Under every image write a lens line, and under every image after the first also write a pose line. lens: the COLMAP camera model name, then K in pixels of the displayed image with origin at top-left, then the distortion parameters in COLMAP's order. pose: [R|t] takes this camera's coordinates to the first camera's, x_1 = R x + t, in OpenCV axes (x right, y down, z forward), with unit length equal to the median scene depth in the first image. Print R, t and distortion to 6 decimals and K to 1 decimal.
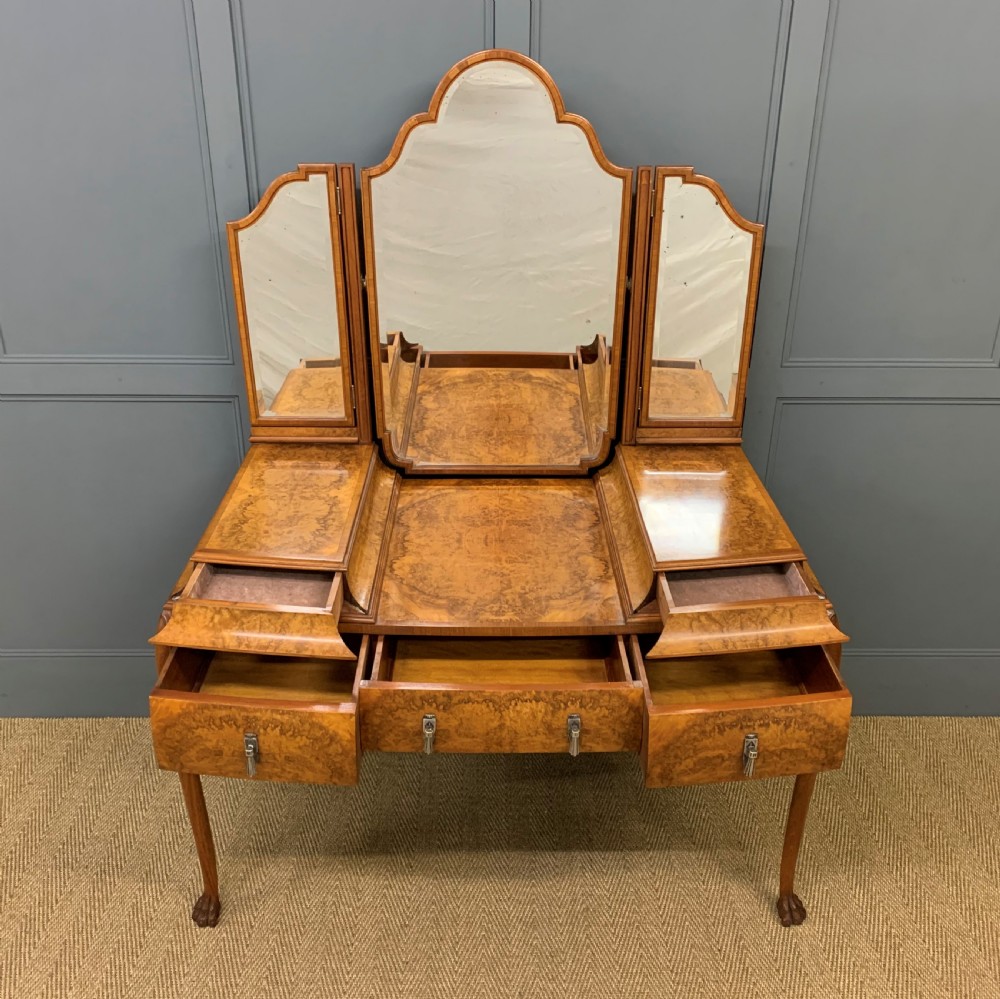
lens RADIAL K [[1022.5, 0, 506.0], [0, 1022.5, 499.8], [0, 0, 1]] dist [0.150595, -0.254555]
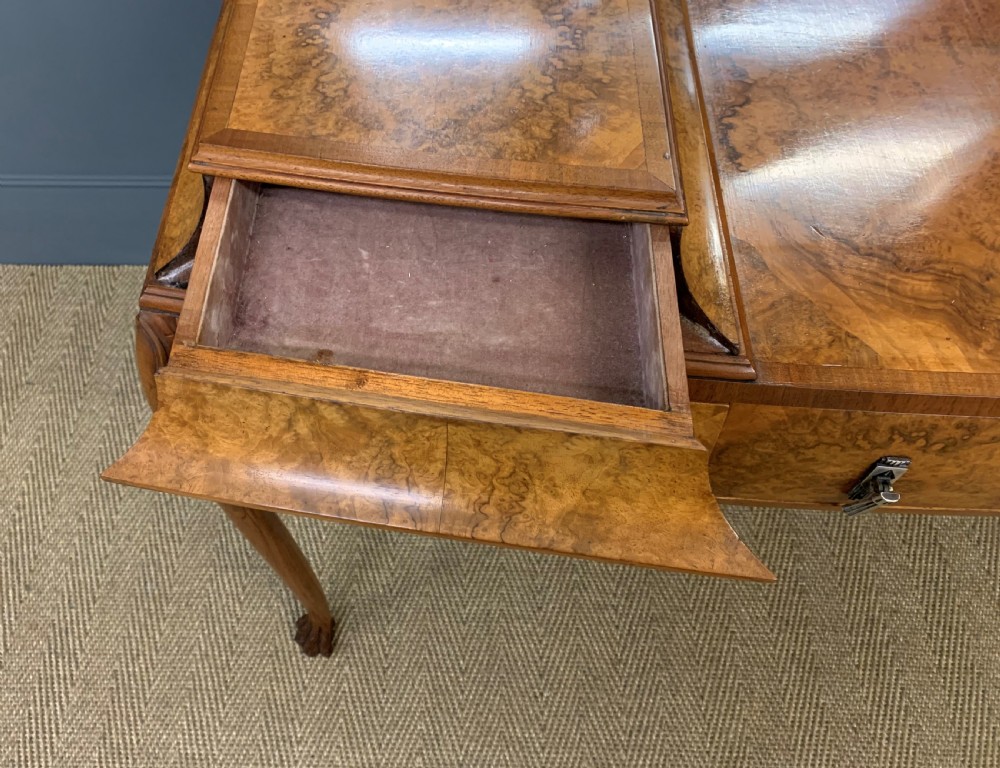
lens RADIAL K [[846.3, 0, 448.8], [0, 846.3, 400.6], [0, 0, 1]] dist [-0.004626, 0.007177]
pose [[0.998533, 0.021526, -0.049693, -0.185138], [0.009108, 0.837790, 0.545916, -0.022056], [0.053384, -0.545568, 0.836365, 0.657527]]
